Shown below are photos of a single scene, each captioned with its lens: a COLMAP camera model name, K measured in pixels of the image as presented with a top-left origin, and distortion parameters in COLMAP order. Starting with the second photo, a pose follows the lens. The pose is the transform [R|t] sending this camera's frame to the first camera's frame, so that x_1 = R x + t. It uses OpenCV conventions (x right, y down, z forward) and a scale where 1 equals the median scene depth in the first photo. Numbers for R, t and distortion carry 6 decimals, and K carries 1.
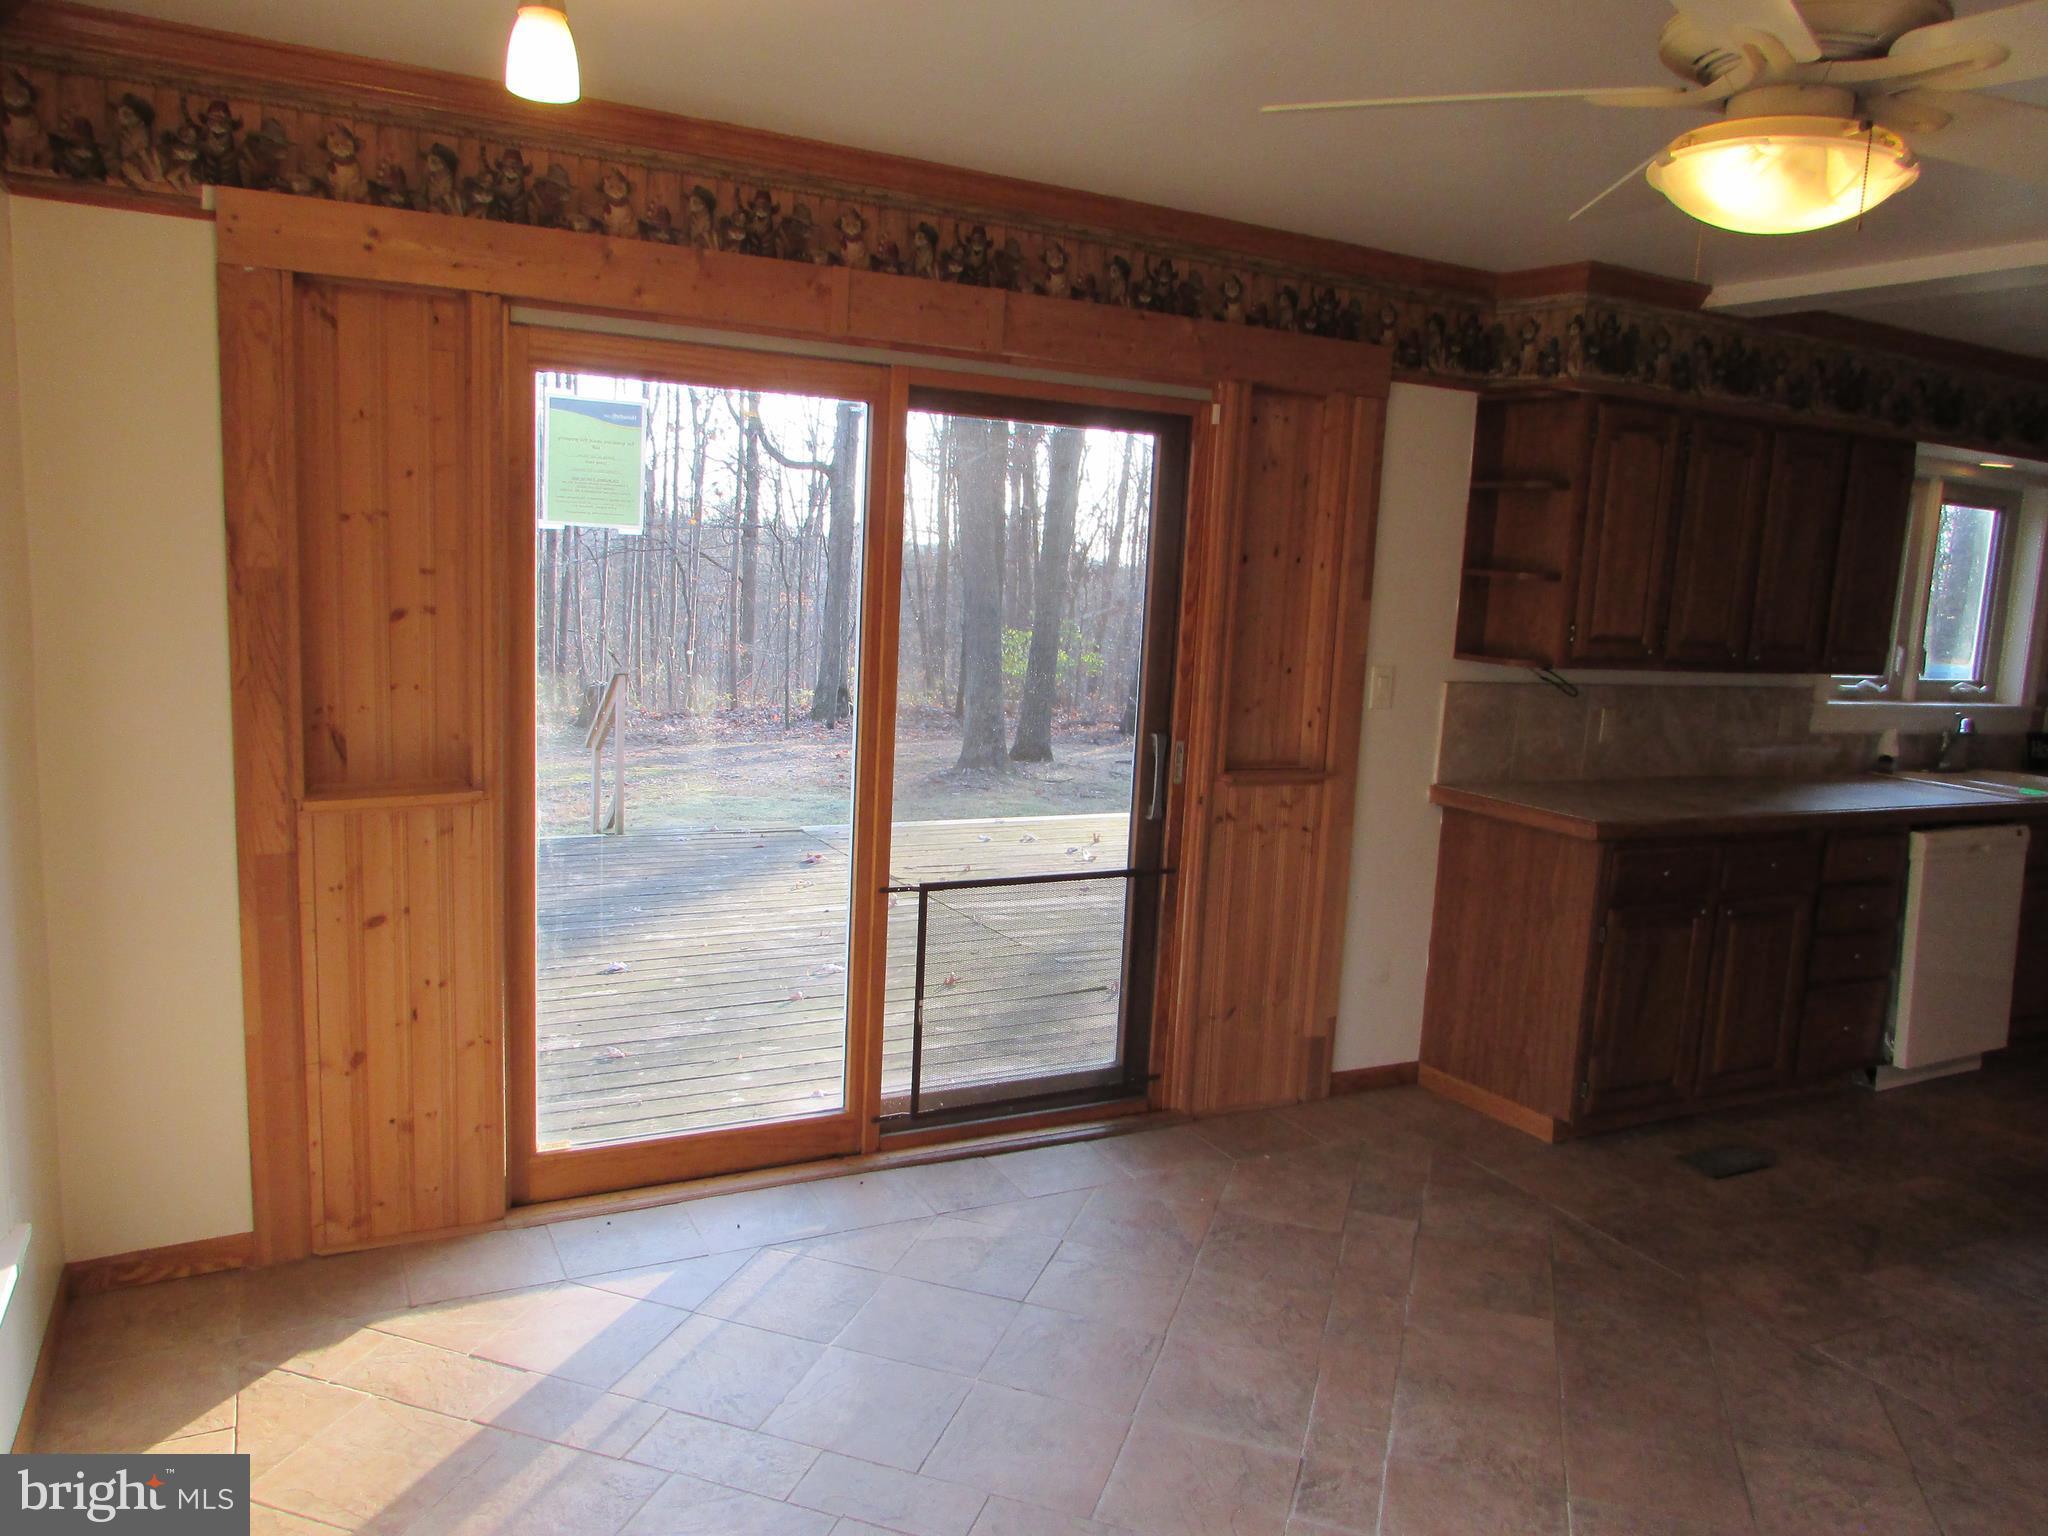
lens RADIAL K [[1536.7, 0, 1022.2], [0, 1536.7, 753.9], [0, 0, 1]] dist [-0.027593, 0.001925]
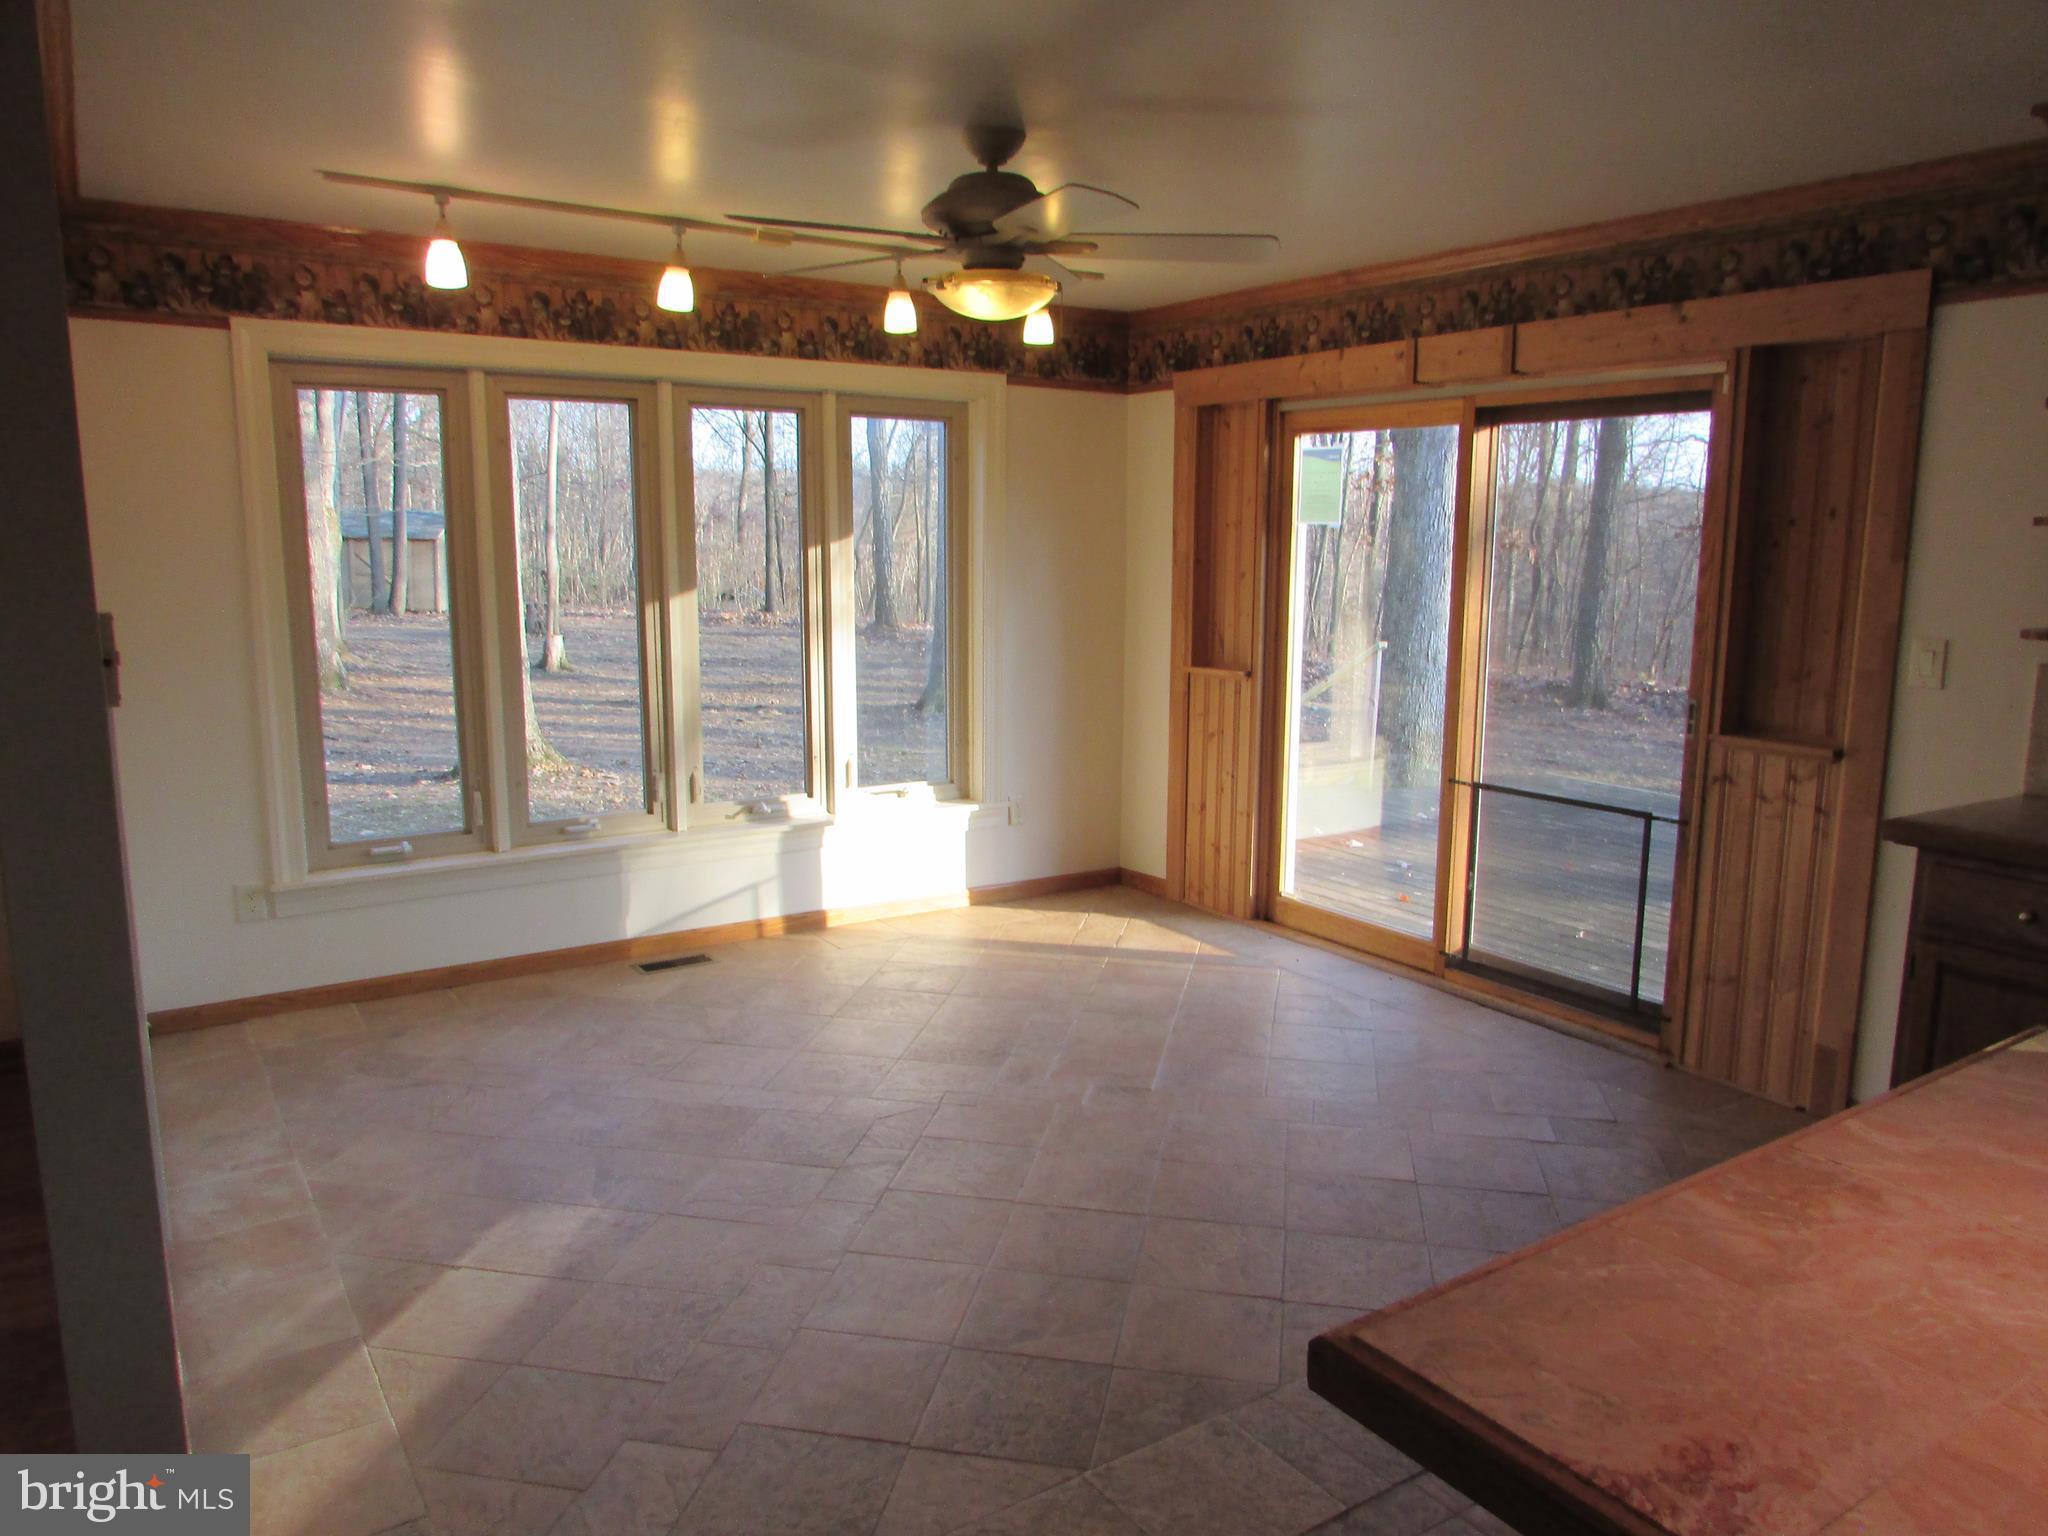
lens RADIAL K [[1423.5, 0, 1017.9], [0, 1423.5, 760.0], [0, 0, 1]] dist [-0.026905, 0.004752]
pose [[0.082704, 0.097633, -0.991780, 1.203725], [-0.148321, 0.985312, 0.084627, 0.022421], [0.985475, 0.140103, 0.095970, 0.535673]]
